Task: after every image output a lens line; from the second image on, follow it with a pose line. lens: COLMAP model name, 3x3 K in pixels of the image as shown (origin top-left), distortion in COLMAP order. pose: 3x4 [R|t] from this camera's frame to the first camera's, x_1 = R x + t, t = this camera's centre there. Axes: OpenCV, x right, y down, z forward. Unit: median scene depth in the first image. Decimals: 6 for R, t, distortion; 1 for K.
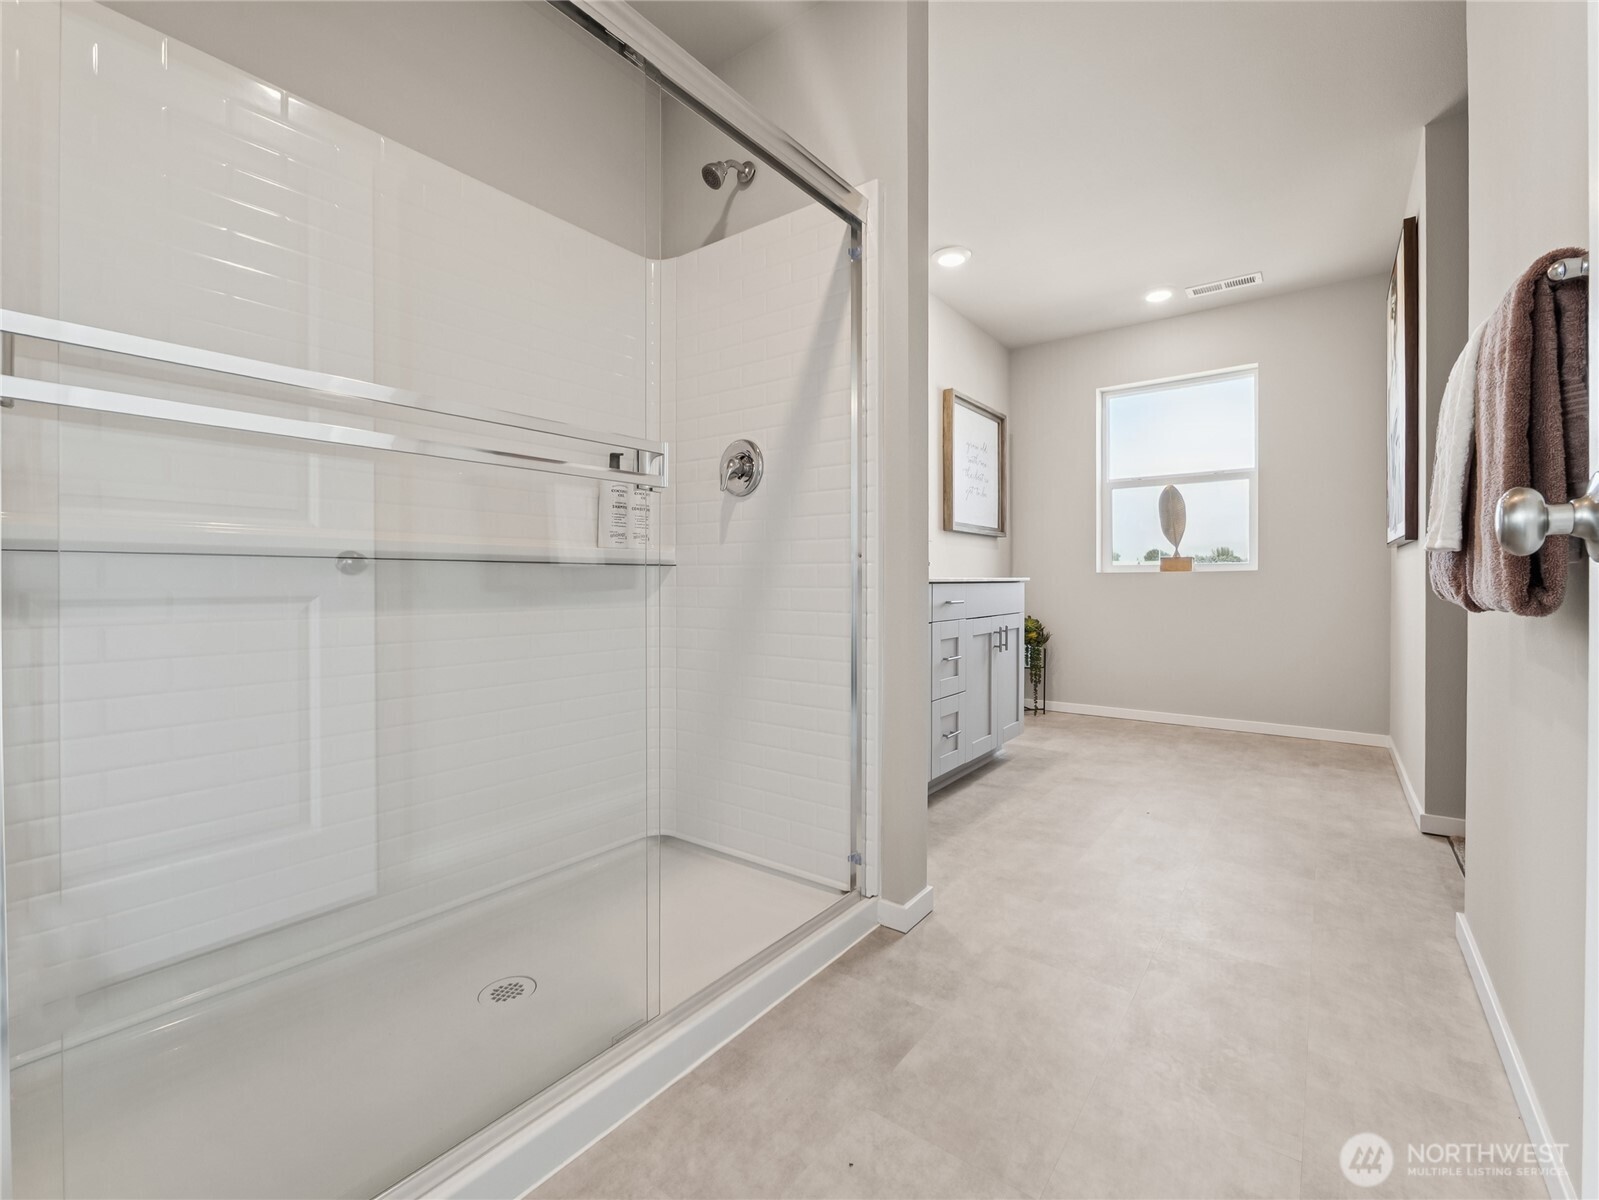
lens RADIAL K [[674.8, 0, 803.7], [0, 674.8, 590.6], [0, 0, 1]] dist [-0.005358, -0.000368]
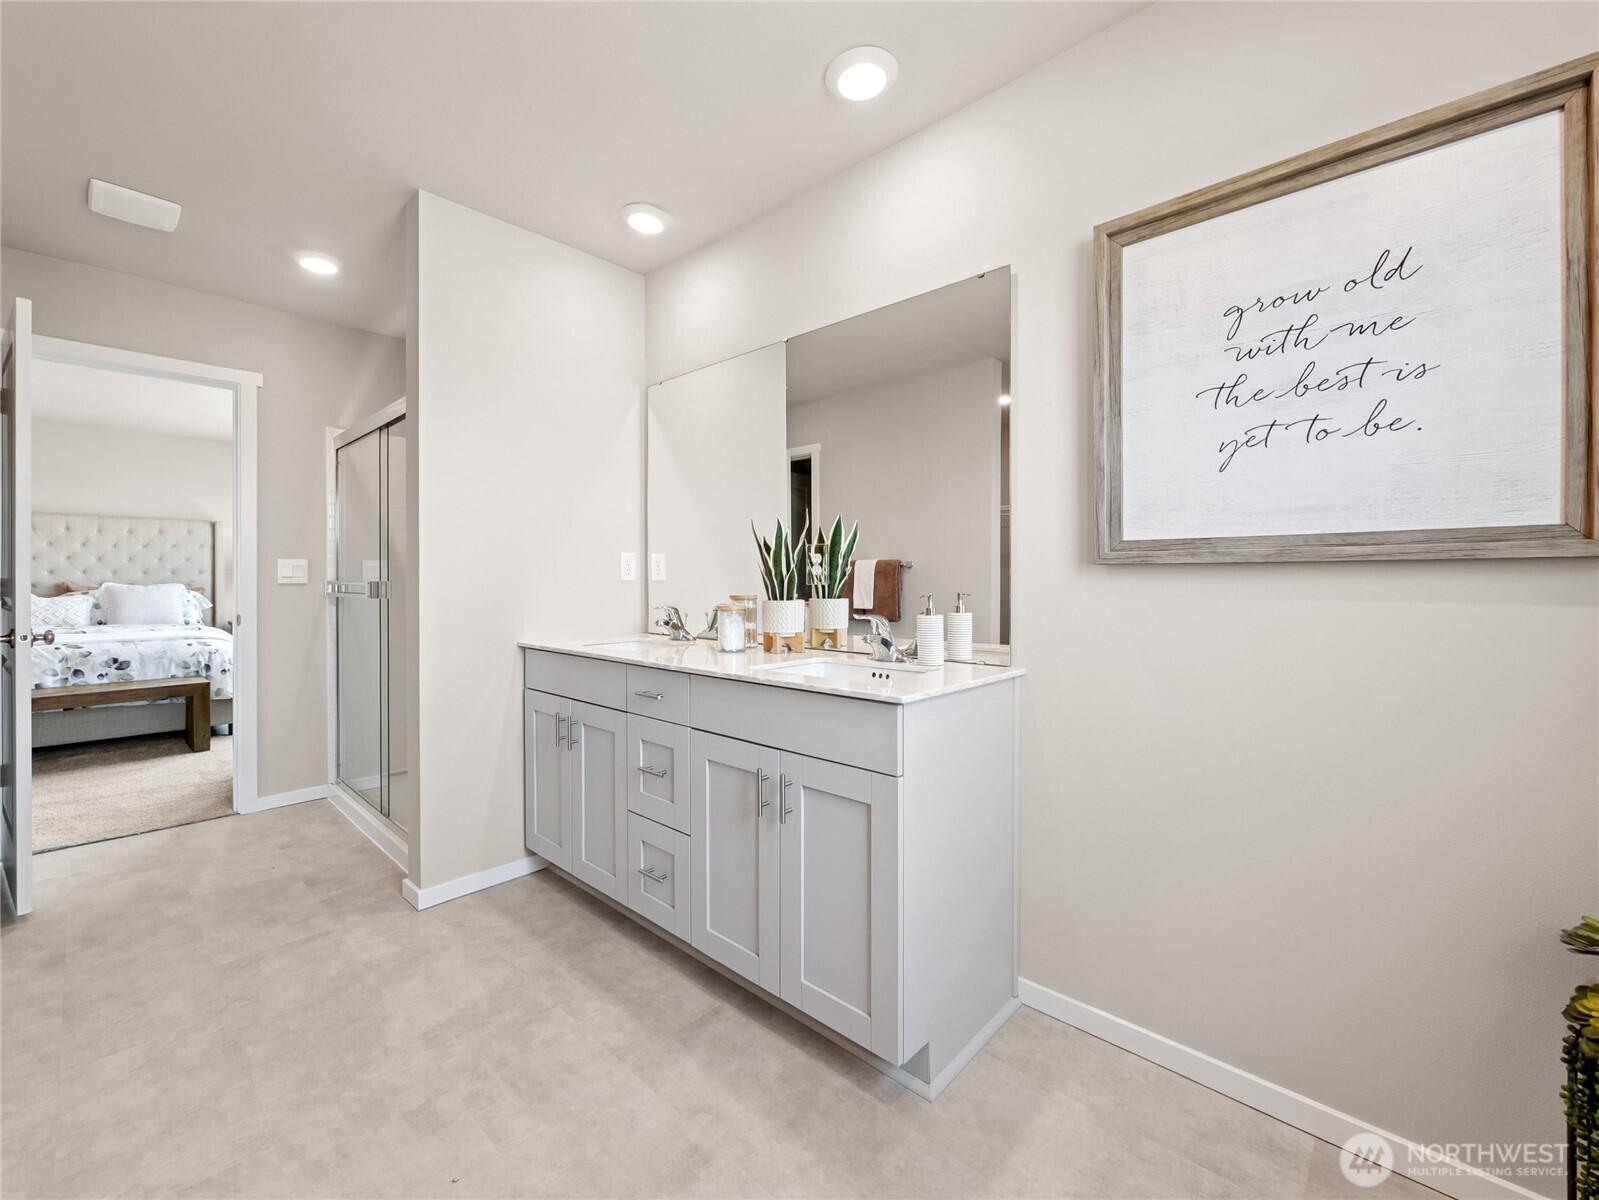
lens RADIAL K [[674.8, 0, 803.7], [0, 674.8, 590.6], [0, 0, 1]] dist [-0.005358, -0.000368]
pose [[-0.081287, 0.025509, -0.996364, 1.117144], [-0.022019, 0.999382, 0.027383, -0.139464], [0.996448, 0.024165, -0.080675, 1.475119]]
